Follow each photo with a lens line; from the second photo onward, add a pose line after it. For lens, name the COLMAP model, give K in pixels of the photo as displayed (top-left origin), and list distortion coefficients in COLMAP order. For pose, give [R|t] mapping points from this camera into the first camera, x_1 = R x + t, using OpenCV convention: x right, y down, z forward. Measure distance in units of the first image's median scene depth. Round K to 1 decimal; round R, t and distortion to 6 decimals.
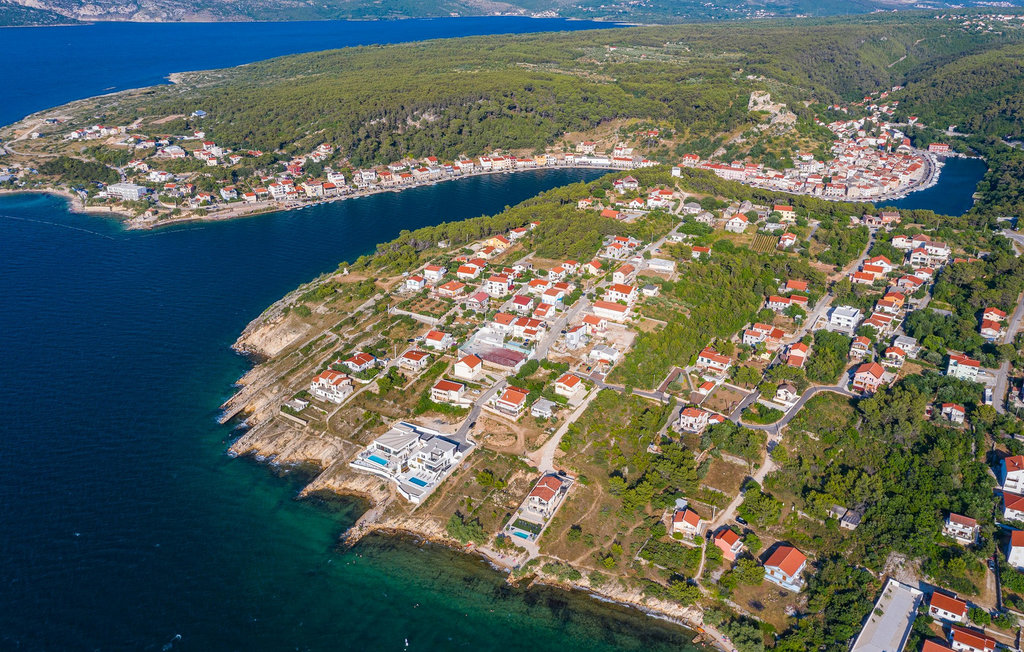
lens RADIAL K [[814.4, 0, 512.0], [0, 814.4, 326.0], [0, 0, 1]] dist [0.002317, 0.003912]
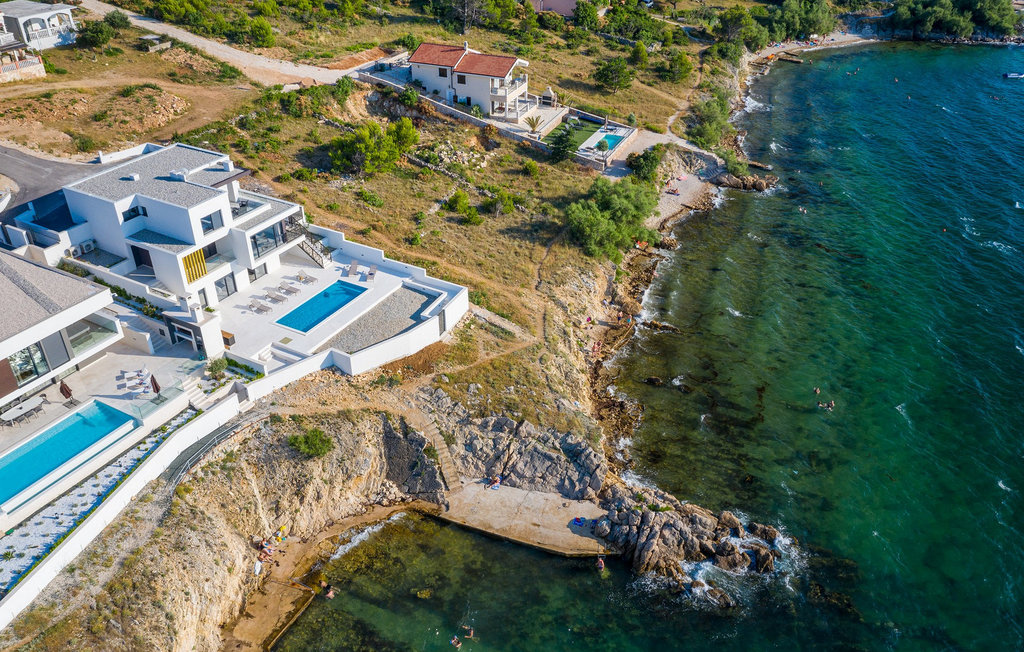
lens RADIAL K [[814.4, 0, 512.0], [0, 814.4, 326.0], [0, 0, 1]] dist [0.002317, 0.003912]
pose [[-0.082683, -0.541896, 0.836369, -0.132678], [0.380194, 0.758617, 0.529105, 0.047373], [-0.921204, 0.361730, 0.143301, 0.419123]]
